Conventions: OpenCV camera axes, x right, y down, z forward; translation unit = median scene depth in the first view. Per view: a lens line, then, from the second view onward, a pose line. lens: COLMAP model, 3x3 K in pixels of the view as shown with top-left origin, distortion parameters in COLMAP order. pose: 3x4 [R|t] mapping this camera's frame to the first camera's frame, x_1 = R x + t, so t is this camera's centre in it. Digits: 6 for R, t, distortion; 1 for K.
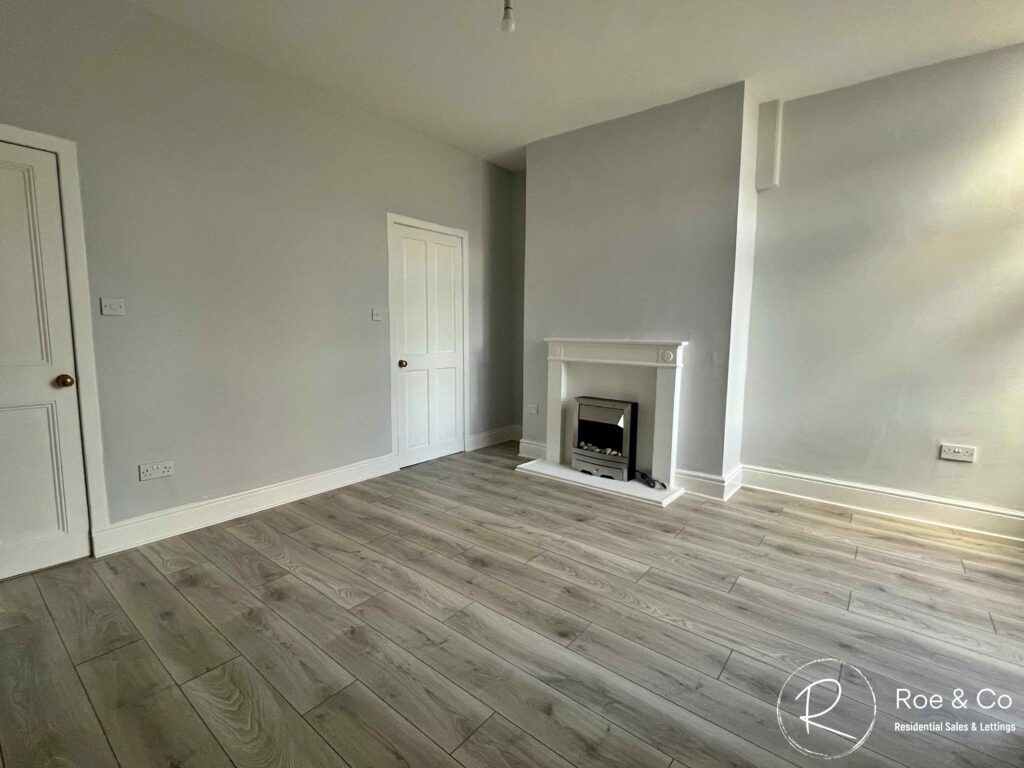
lens RADIAL K [[473.7, 0, 510.2], [0, 473.7, 383.5], [0, 0, 1]] dist [-0.000523, 0.000363]
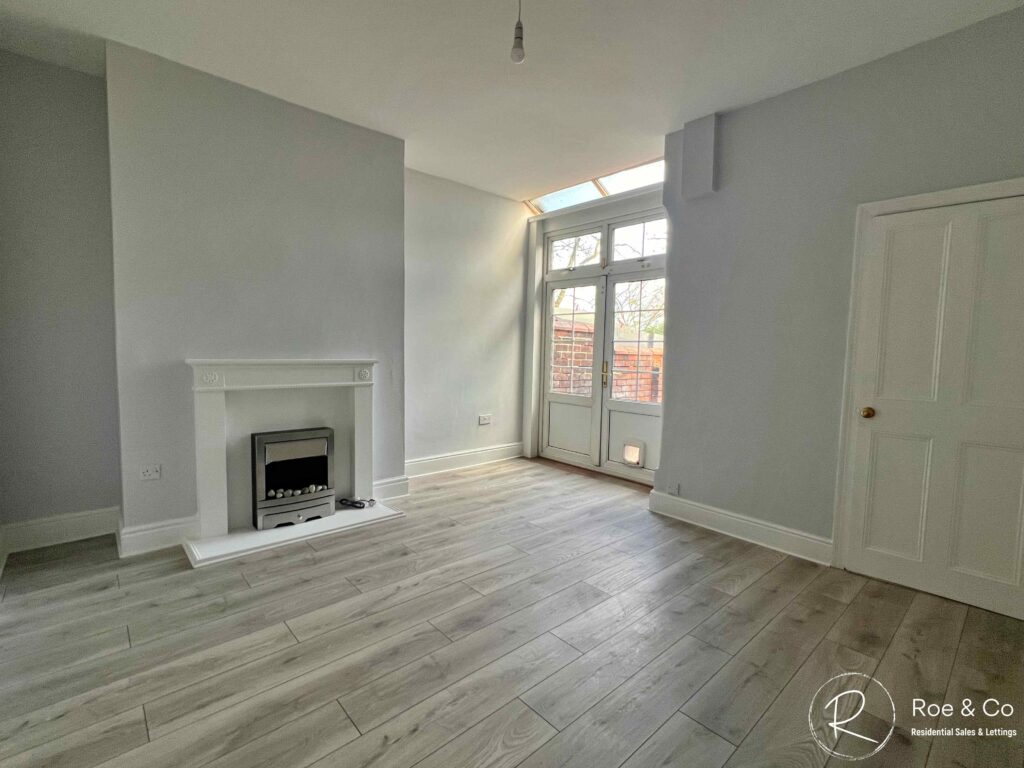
lens RADIAL K [[473.7, 0, 510.2], [0, 473.7, 383.5], [0, 0, 1]] dist [-0.000523, 0.000363]
pose [[0.163028, -0.082043, 0.983204, -0.643221], [0.095536, 0.993166, 0.067033, -0.080033], [-0.981985, 0.083003, 0.169752, 0.551153]]
